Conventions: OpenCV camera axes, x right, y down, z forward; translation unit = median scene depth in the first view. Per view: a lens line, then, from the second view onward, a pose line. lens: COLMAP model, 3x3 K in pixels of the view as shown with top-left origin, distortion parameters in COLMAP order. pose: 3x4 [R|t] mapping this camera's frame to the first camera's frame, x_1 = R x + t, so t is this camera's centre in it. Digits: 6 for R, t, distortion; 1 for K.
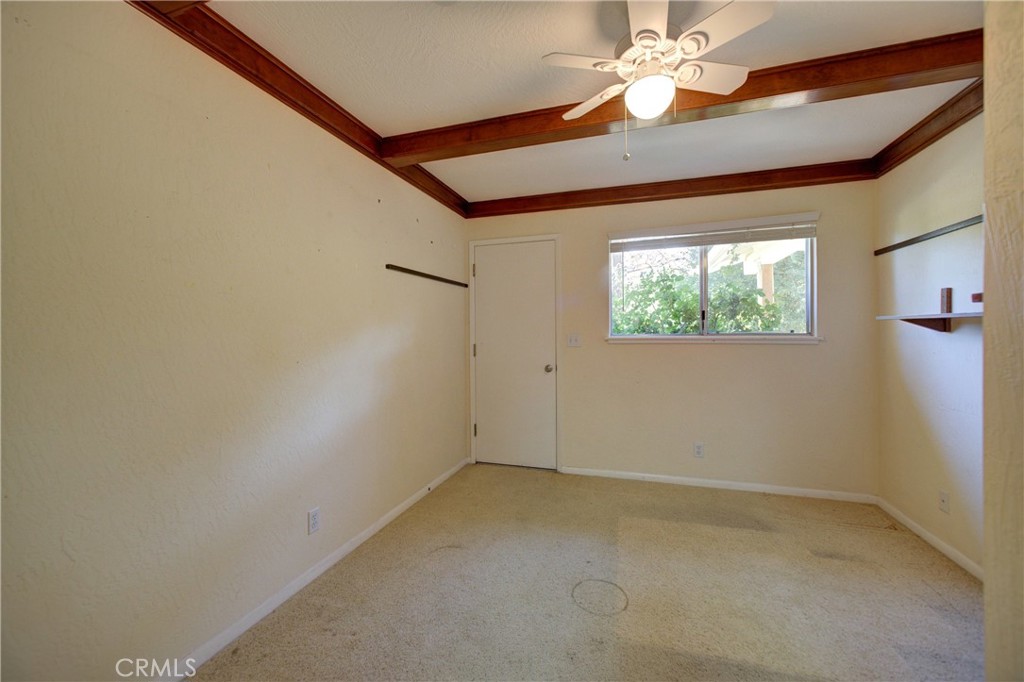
lens RADIAL K [[406.0, 0, 509.6], [0, 406.0, 332.1], [0, 0, 1]] dist [-0.018925, 0.007760]
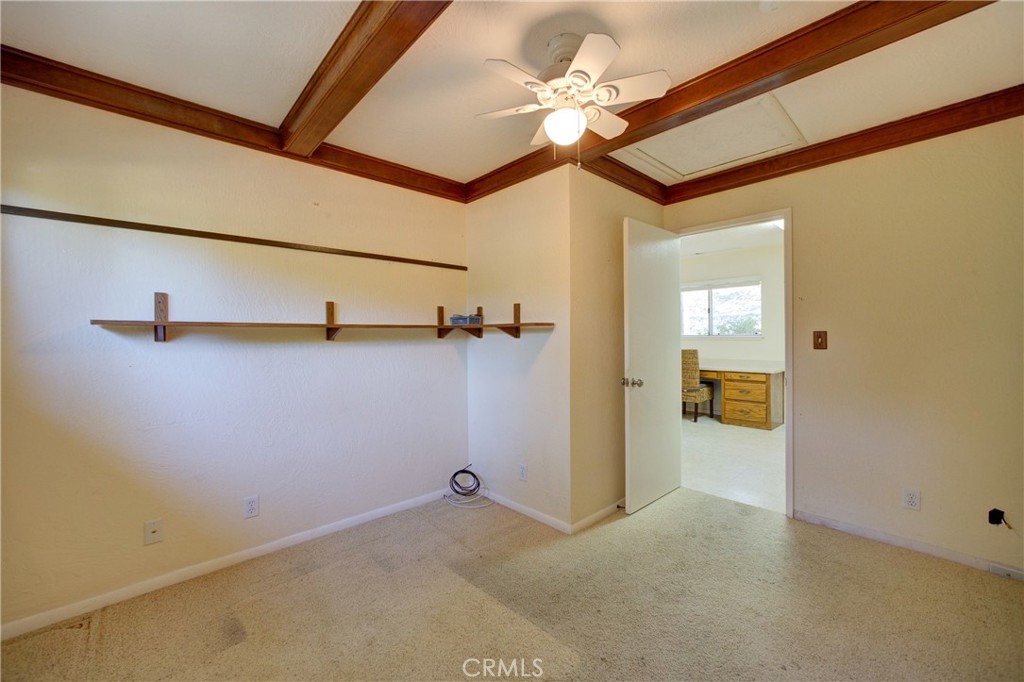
lens RADIAL K [[406.0, 0, 502.8], [0, 406.0, 334.6], [0, 0, 1]] dist [-0.018925, 0.007760]
pose [[-0.867950, 0.013103, 0.496479, -0.022492], [0.013392, 0.999906, -0.002978, -0.000804], [-0.496471, 0.004064, -0.868044, 1.043507]]
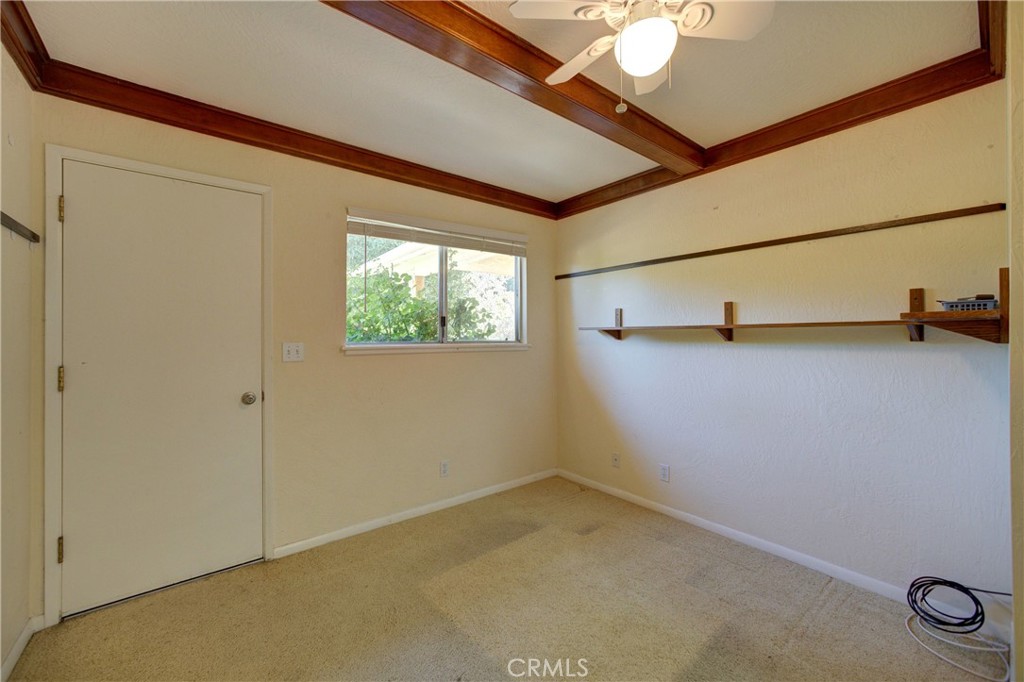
lens RADIAL K [[406.0, 0, 508.3], [0, 406.0, 335.2], [0, 0, 1]] dist [-0.018925, 0.007760]
pose [[0.556064, 0.008168, 0.831100, -0.233152], [0.000848, 0.999946, -0.010395, -0.000658], [-0.831139, 0.006485, 0.556026, 0.393874]]
